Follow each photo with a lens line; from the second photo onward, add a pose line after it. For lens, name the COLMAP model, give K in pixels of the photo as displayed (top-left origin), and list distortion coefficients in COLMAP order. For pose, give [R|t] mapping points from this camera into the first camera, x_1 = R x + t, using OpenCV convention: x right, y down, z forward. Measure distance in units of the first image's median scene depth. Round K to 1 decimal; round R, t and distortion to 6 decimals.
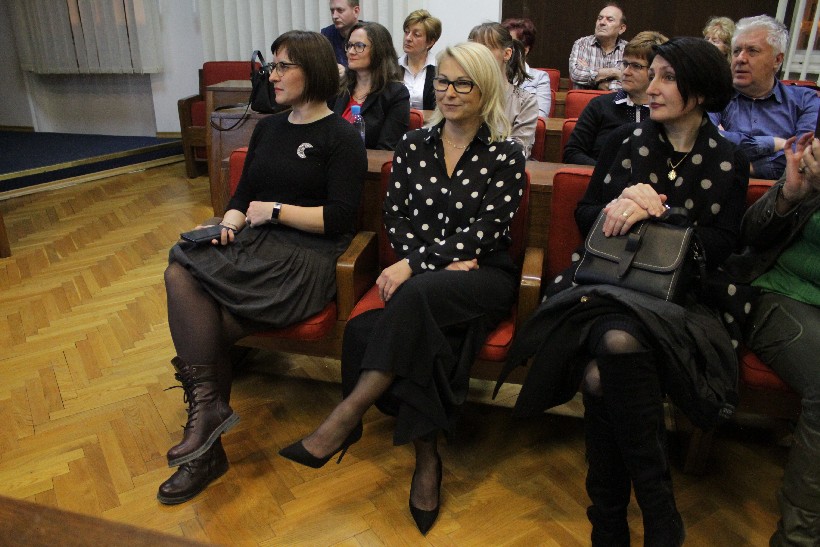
lens RADIAL K [[655.2, 0, 408.8], [0, 655.2, 237.5], [0, 0, 1]] dist [-0.115377, 0.001300]
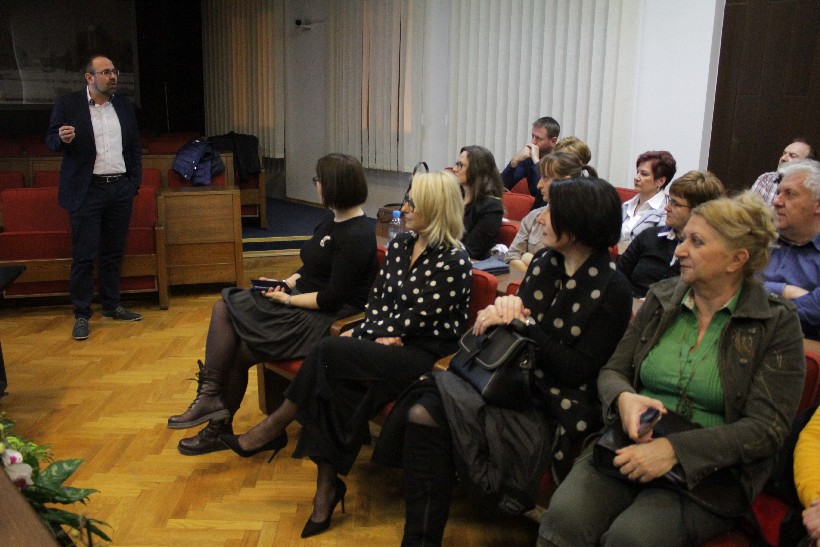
lens RADIAL K [[655.2, 0, 408.8], [0, 655.2, 237.5], [0, 0, 1]] dist [-0.115377, 0.001300]
pose [[0.864774, 0.117818, -0.488143, 0.520739], [-0.195689, 0.974305, -0.111517, -0.013285], [0.462462, 0.191961, 0.865610, -0.082991]]
